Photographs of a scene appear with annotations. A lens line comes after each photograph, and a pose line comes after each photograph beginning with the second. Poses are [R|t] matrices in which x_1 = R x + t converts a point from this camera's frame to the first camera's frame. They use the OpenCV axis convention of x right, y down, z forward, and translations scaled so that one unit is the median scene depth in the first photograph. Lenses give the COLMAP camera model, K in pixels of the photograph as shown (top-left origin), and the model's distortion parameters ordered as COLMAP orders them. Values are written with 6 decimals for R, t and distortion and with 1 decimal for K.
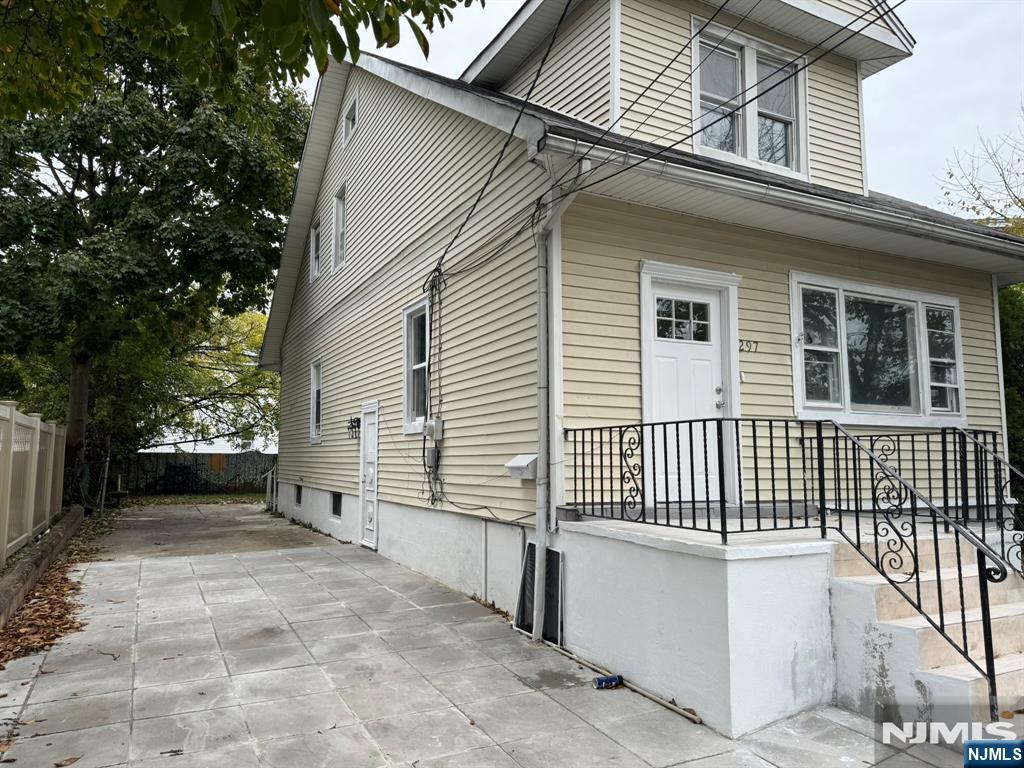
lens RADIAL K [[728.4, 0, 504.6], [0, 728.4, 381.0], [0, 0, 1]] dist [0.007864, -0.029170]
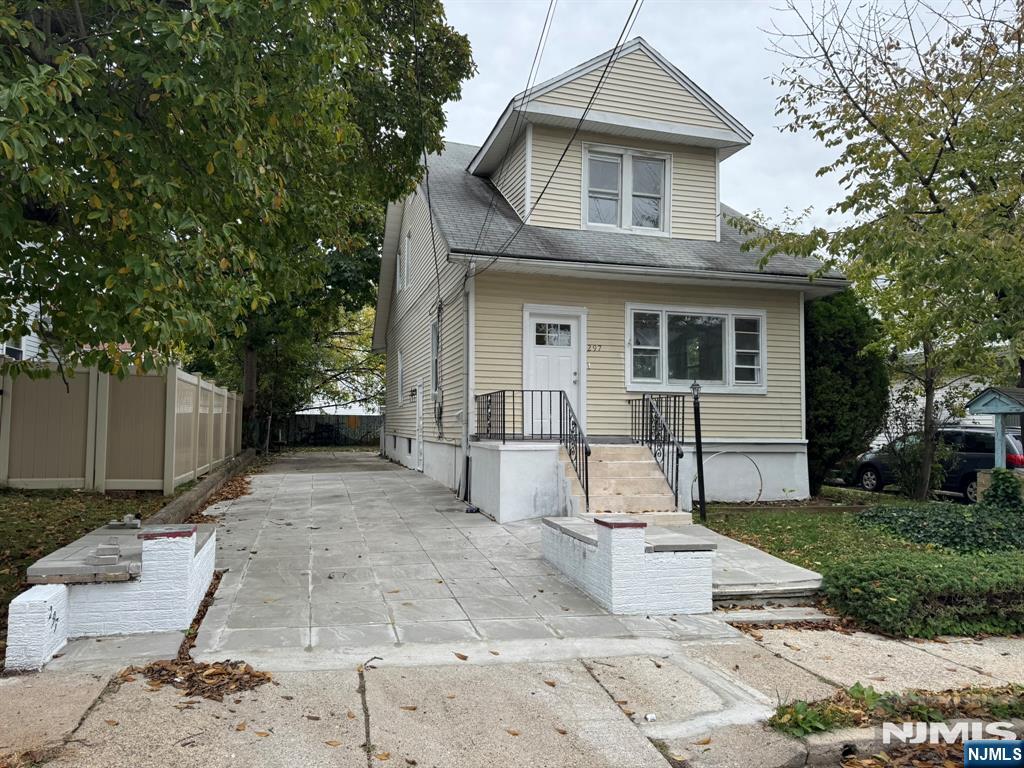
lens RADIAL K [[728.4, 0, 521.1], [0, 728.4, 386.6], [0, 0, 1]] dist [0.007864, -0.029170]
pose [[0.983976, -0.005780, -0.178207, 0.377899], [0.015254, 0.998539, 0.051840, -0.038462], [0.177647, -0.053728, 0.982626, -0.611046]]
